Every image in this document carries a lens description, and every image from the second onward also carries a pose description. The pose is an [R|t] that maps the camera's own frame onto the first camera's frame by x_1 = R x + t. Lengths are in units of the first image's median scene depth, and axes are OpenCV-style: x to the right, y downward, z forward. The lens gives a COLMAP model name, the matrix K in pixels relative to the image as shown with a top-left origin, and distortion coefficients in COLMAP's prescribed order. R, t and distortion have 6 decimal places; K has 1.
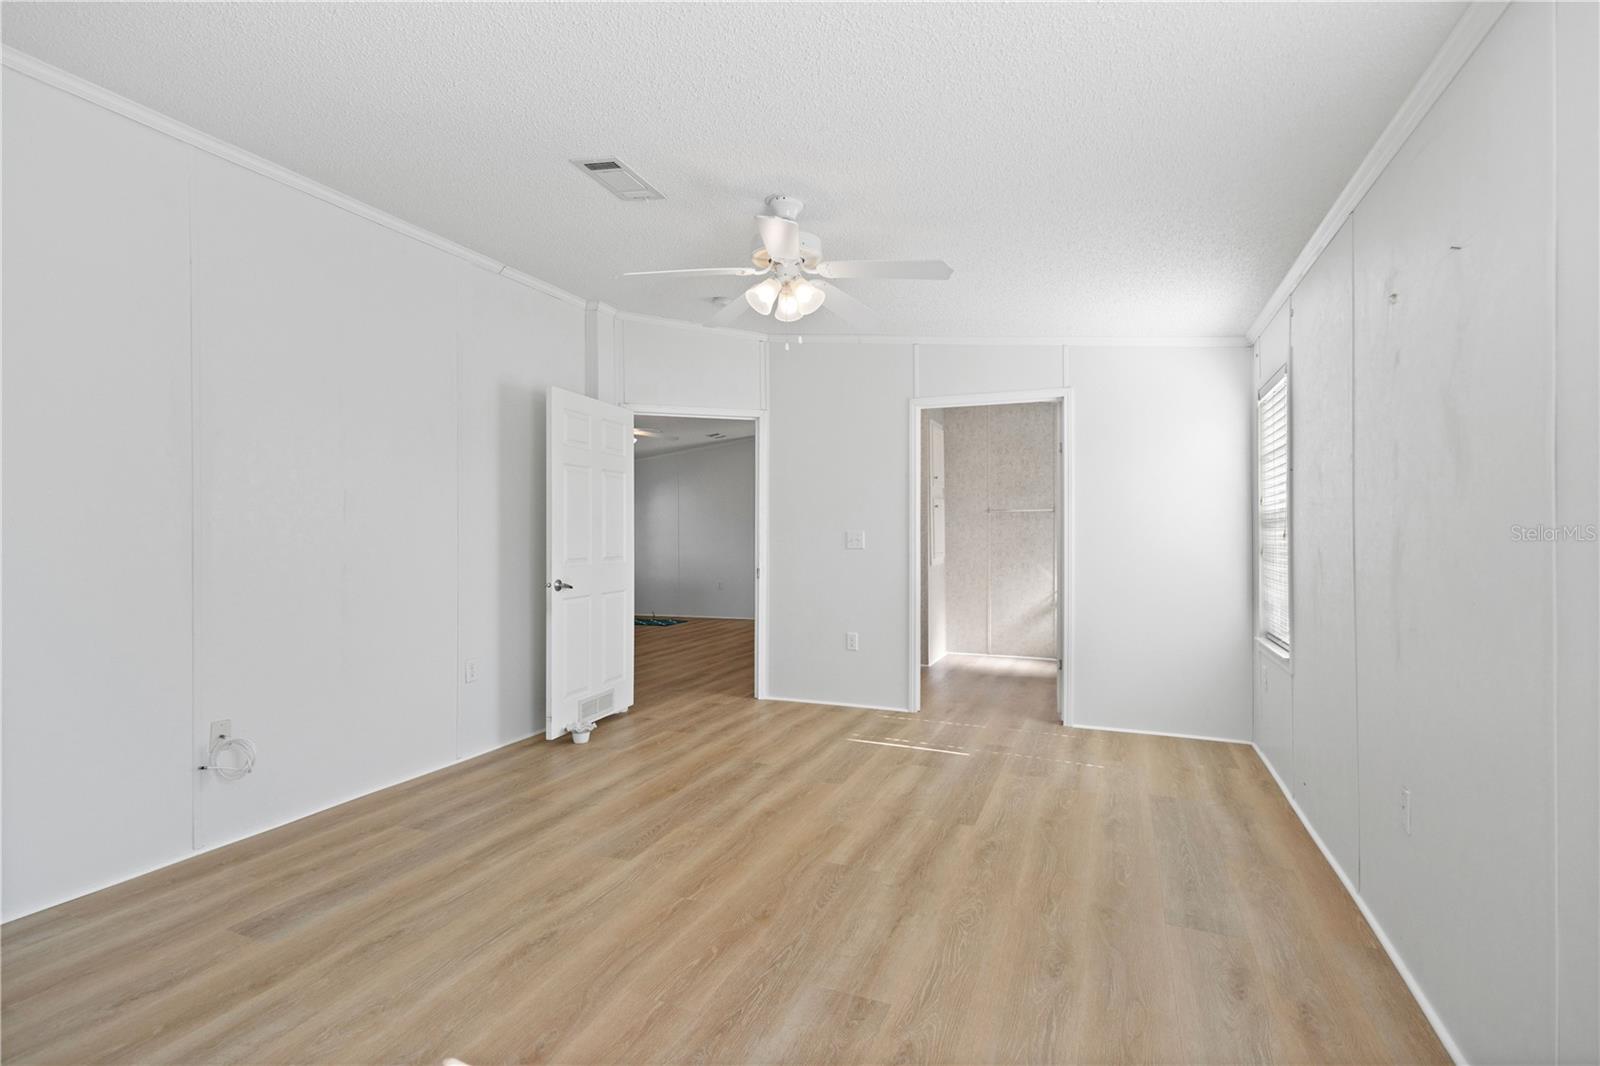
lens RADIAL K [[734.5, 0, 795.6], [0, 734.5, 540.3], [0, 0, 1]] dist [0.006679, -0.001572]
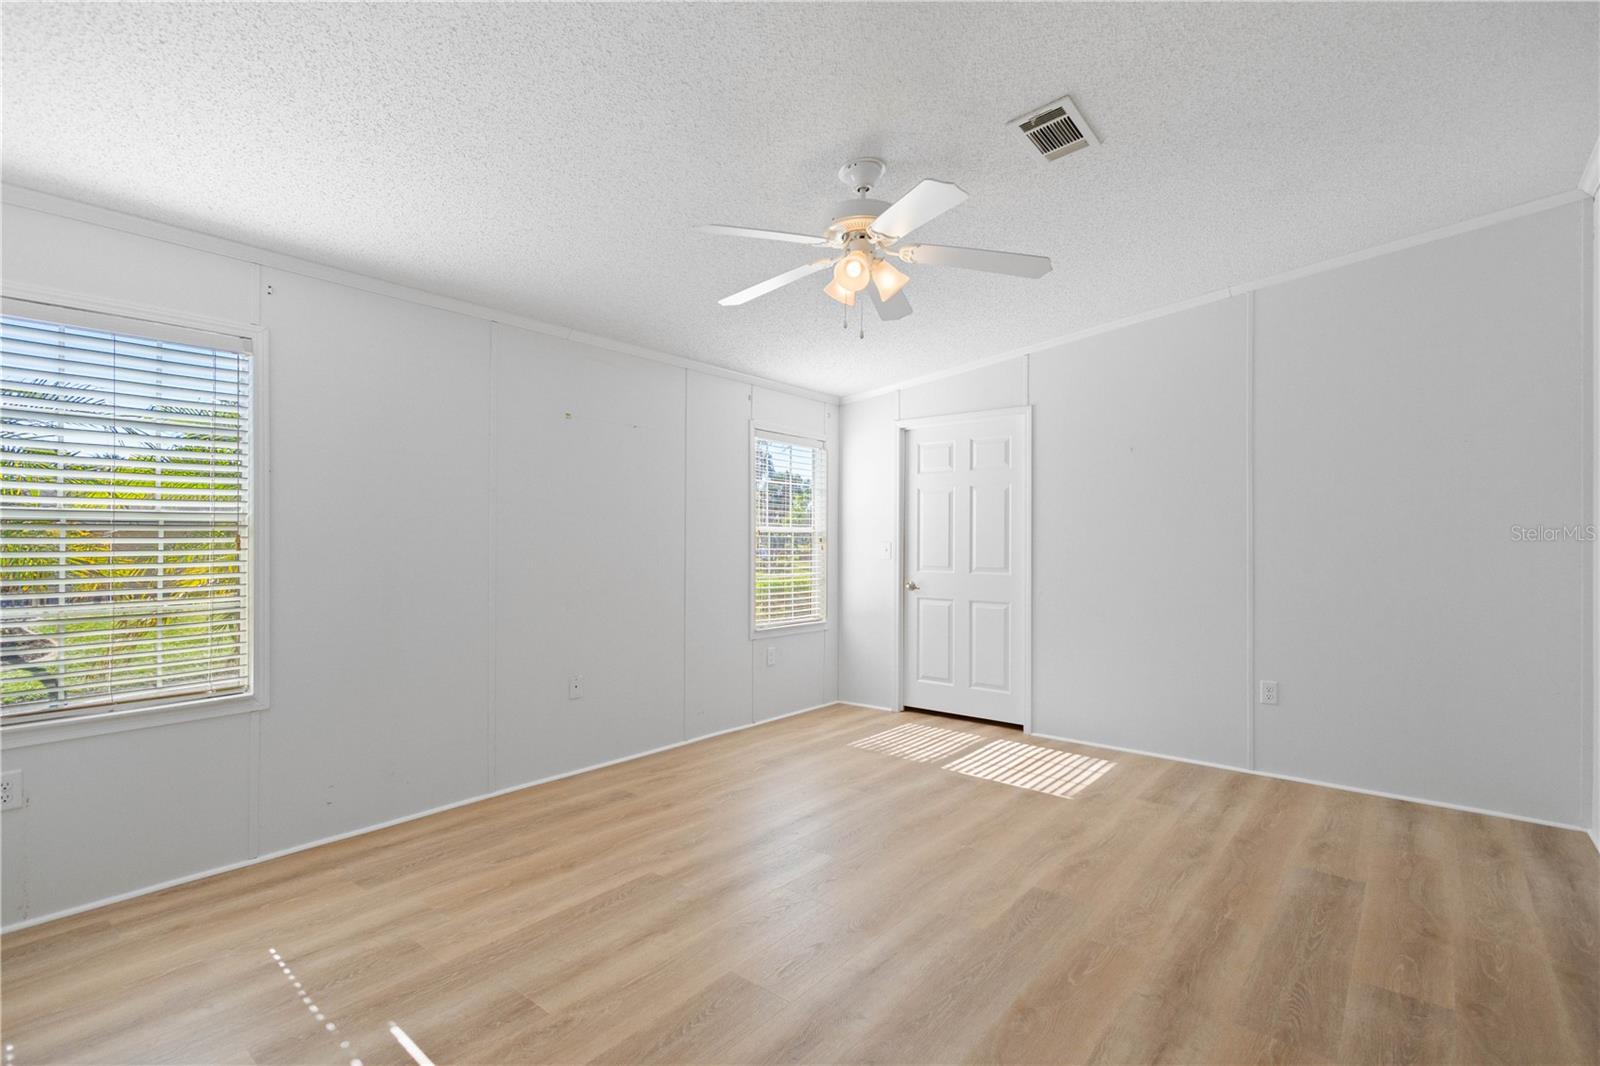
lens RADIAL K [[734.5, 0, 800.9], [0, 734.5, 528.0], [0, 0, 1]] dist [0.006679, -0.001572]
pose [[-0.959501, 0.004742, 0.281666, -0.242022], [0.003287, 0.999979, -0.005639, -0.032756], [-0.281687, -0.004485, -0.959496, 2.347958]]
